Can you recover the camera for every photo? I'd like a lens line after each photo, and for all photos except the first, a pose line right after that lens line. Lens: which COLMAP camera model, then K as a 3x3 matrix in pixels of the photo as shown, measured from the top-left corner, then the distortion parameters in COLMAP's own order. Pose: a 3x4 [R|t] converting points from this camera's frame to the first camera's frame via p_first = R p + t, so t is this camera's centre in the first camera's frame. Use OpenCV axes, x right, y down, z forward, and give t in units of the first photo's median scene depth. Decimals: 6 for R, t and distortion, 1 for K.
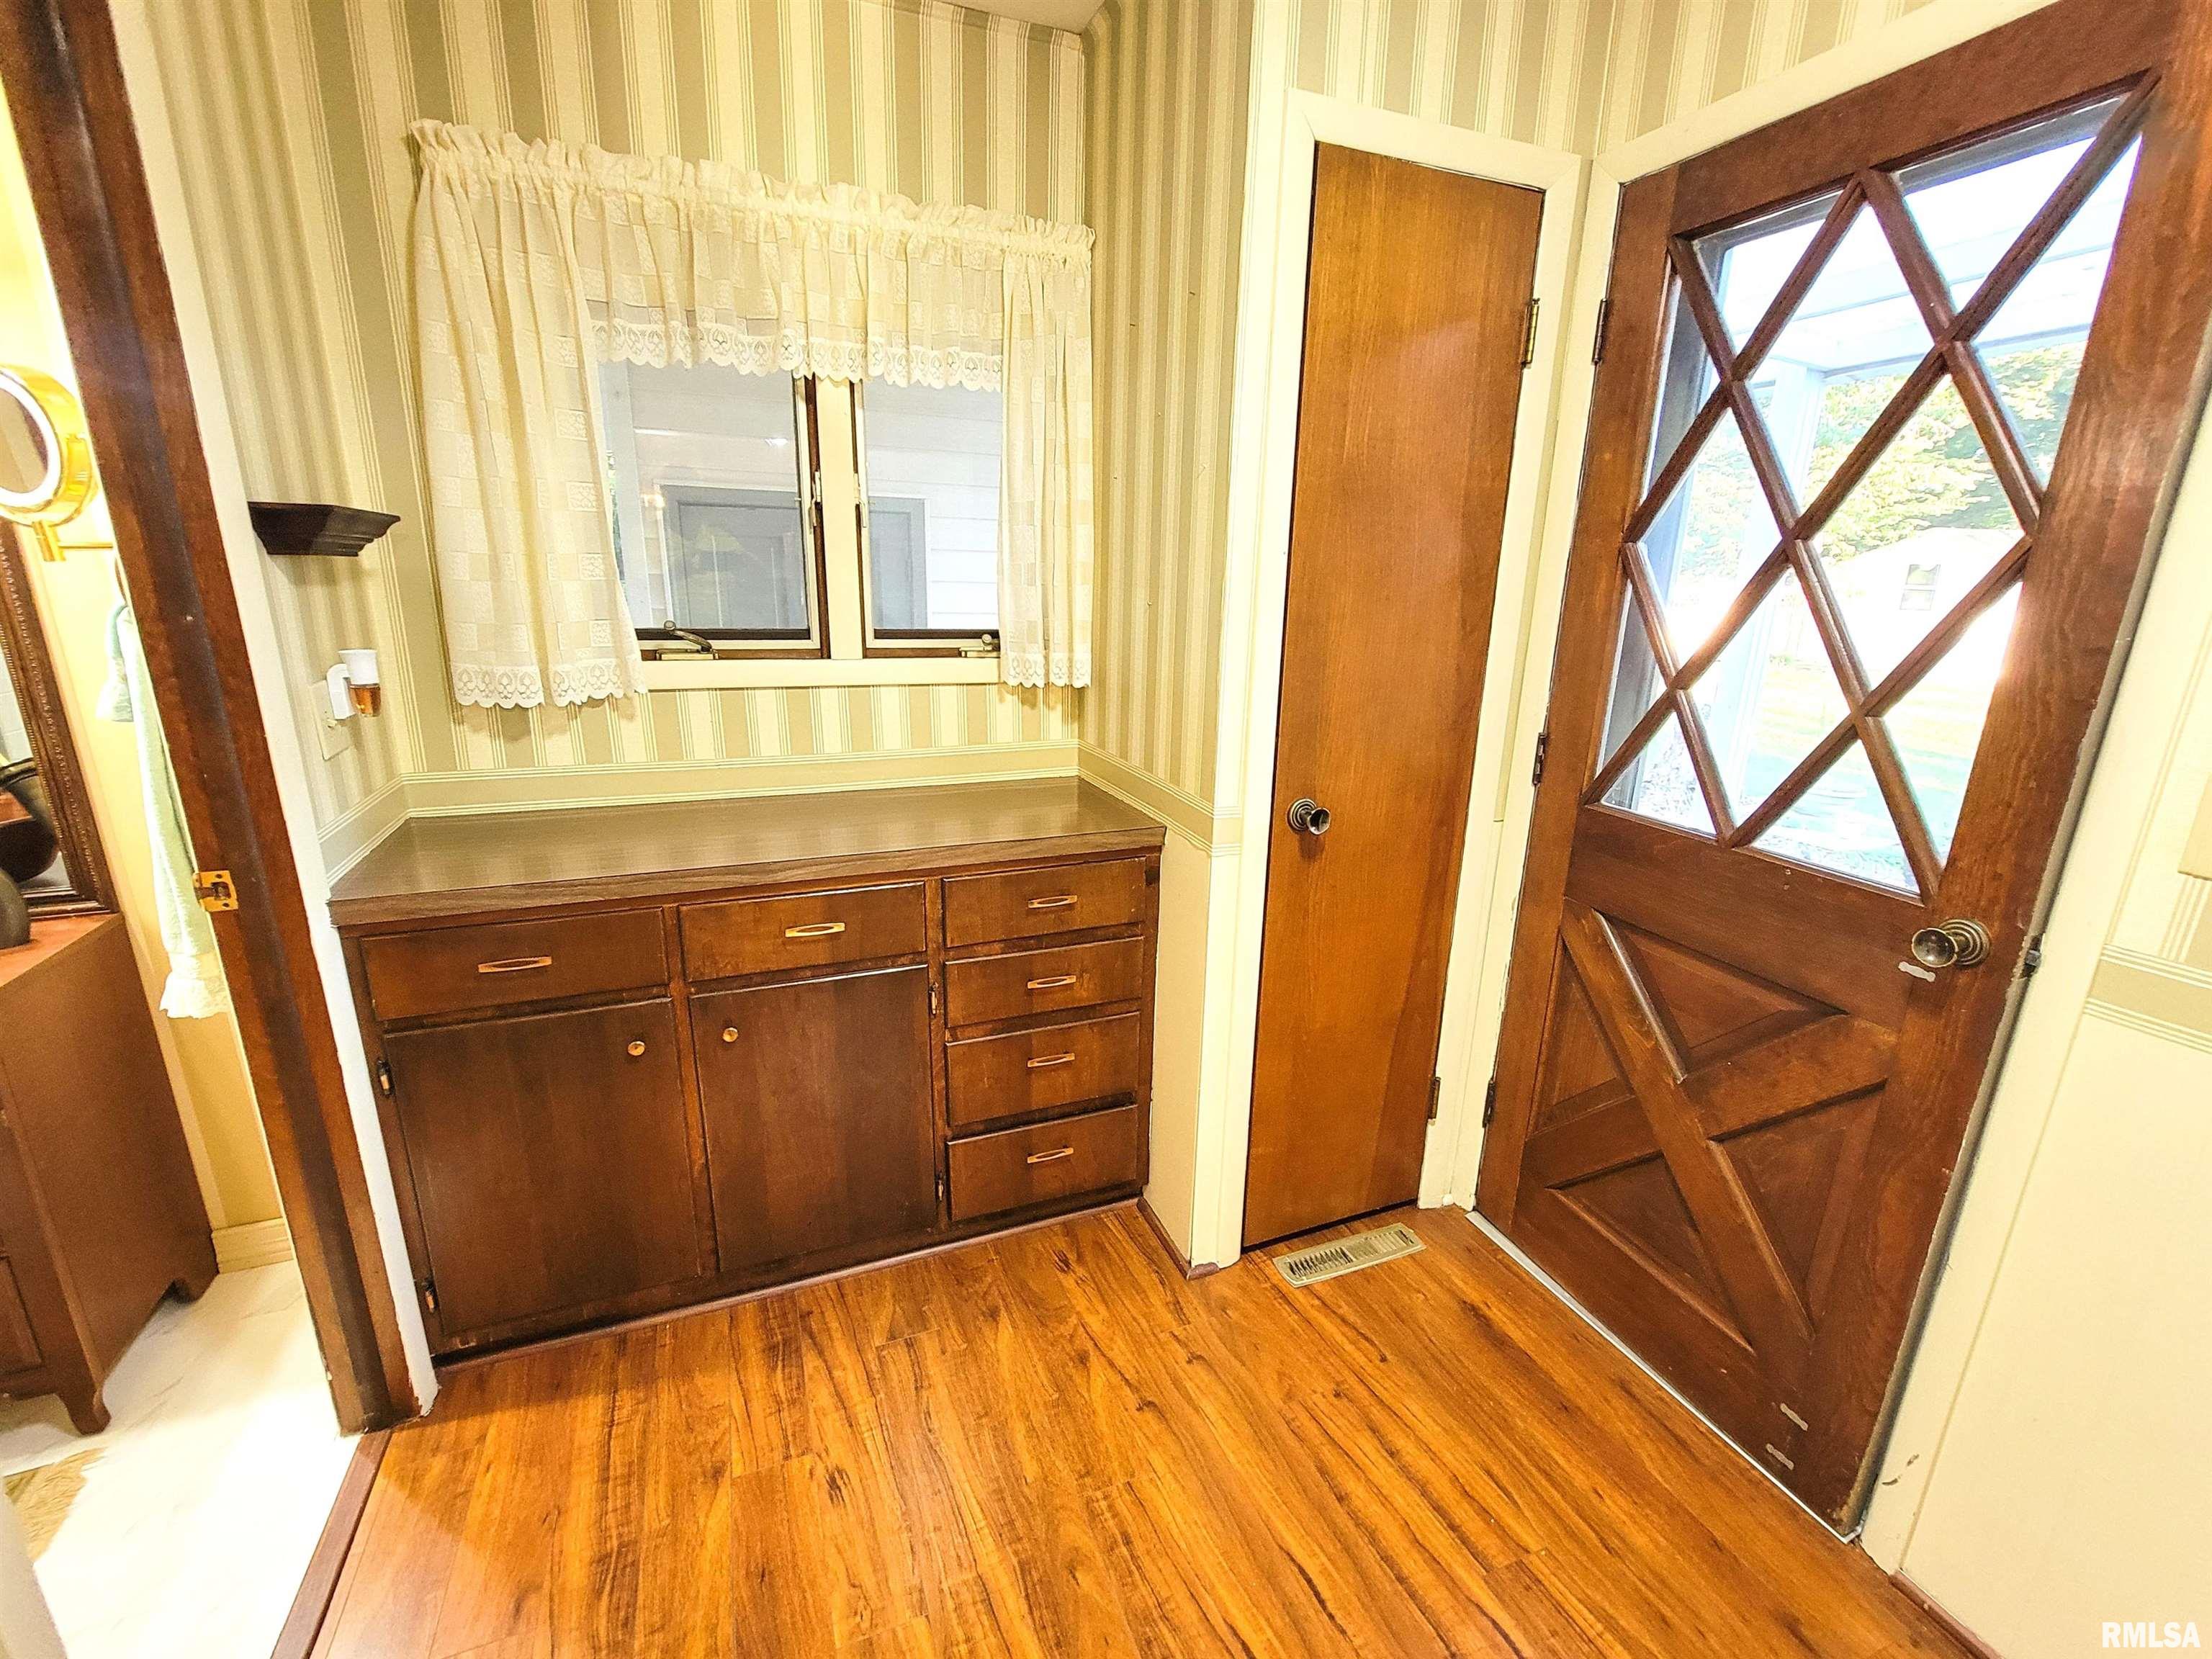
lens RADIAL K [[908.4, 0, 1098.3], [0, 908.4, 840.3], [0, 0, 1]] dist [-0.006008, 0.002571]
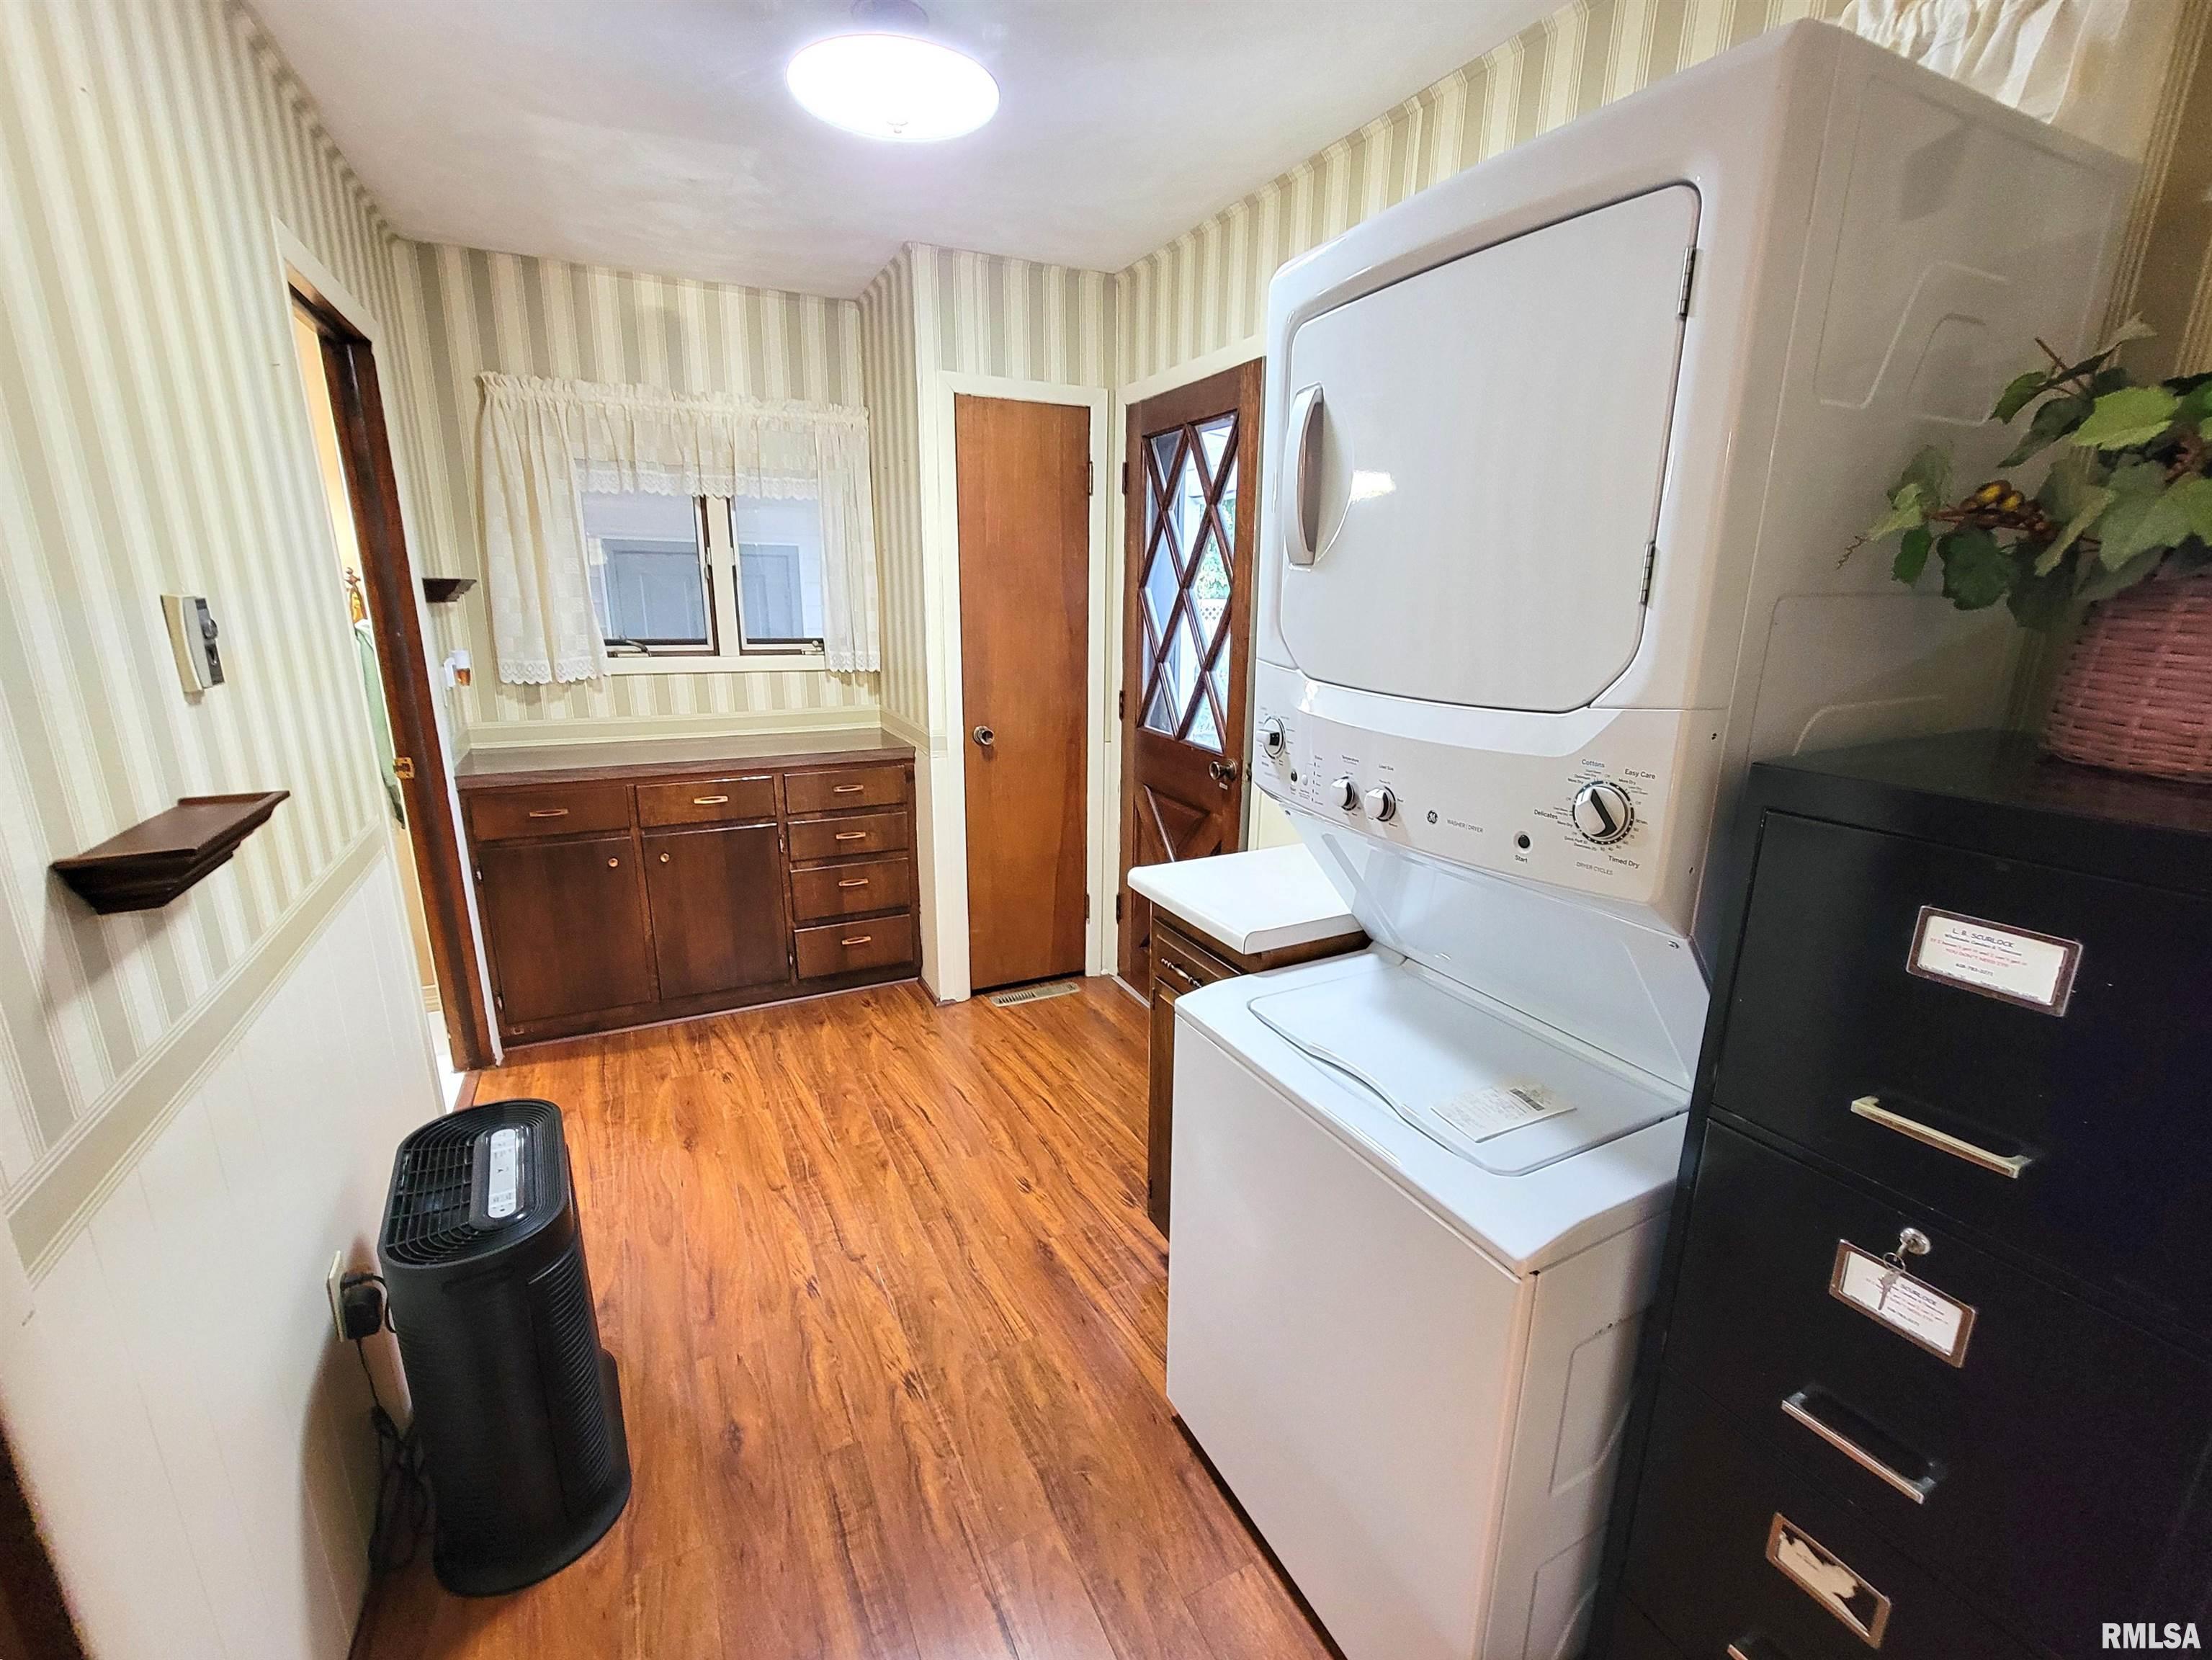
lens RADIAL K [[908.5, 0, 1101.0], [0, 908.5, 841.2], [0, 0, 1]] dist [-0.006008, 0.002571]
pose [[0.996614, -0.028009, 0.077308, 0.317156], [0.029059, 0.999500, -0.012489, 0.217312], [-0.076919, 0.014693, 0.996929, -0.855403]]
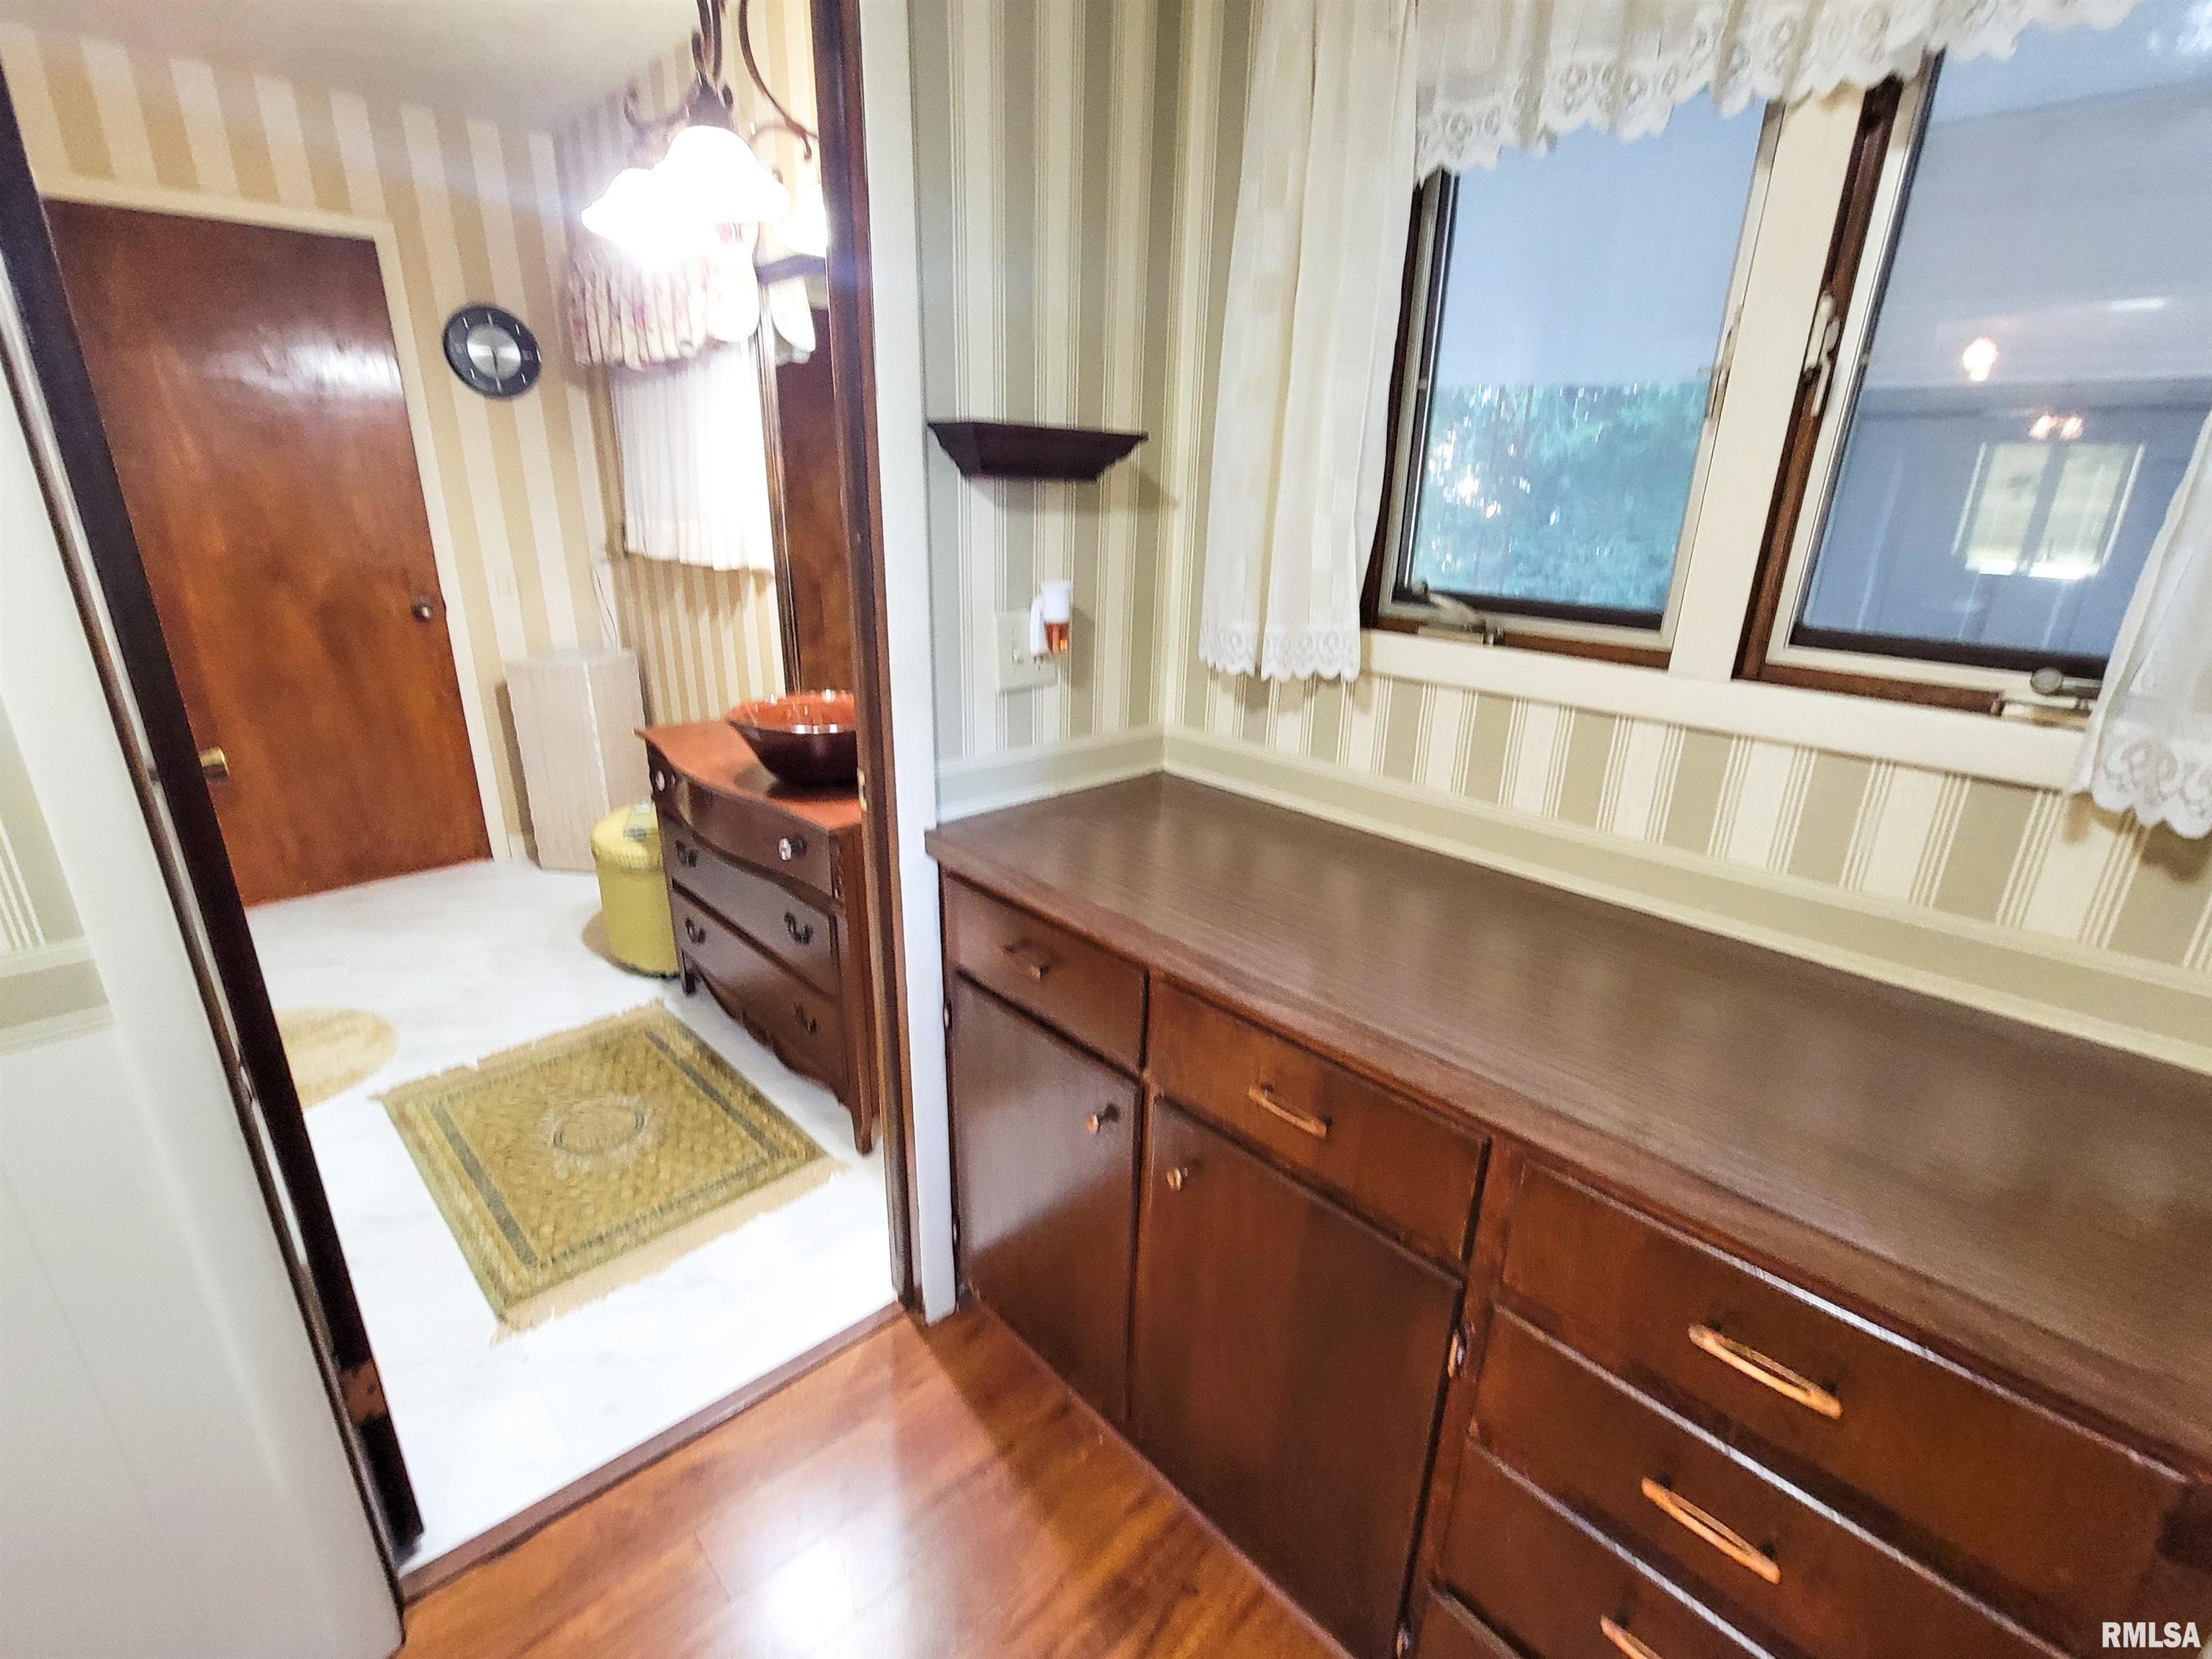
lens RADIAL K [[1003.7, 0, 1109.2], [0, 1003.7, 850.4], [0, 0, 1]] dist [-0.004699, -0.000535]
pose [[0.357322, 0.304866, -0.882824, 0.164339], [-0.273228, 0.937996, 0.213330, -0.160376], [0.893122, 0.164985, 0.418465, 0.559651]]
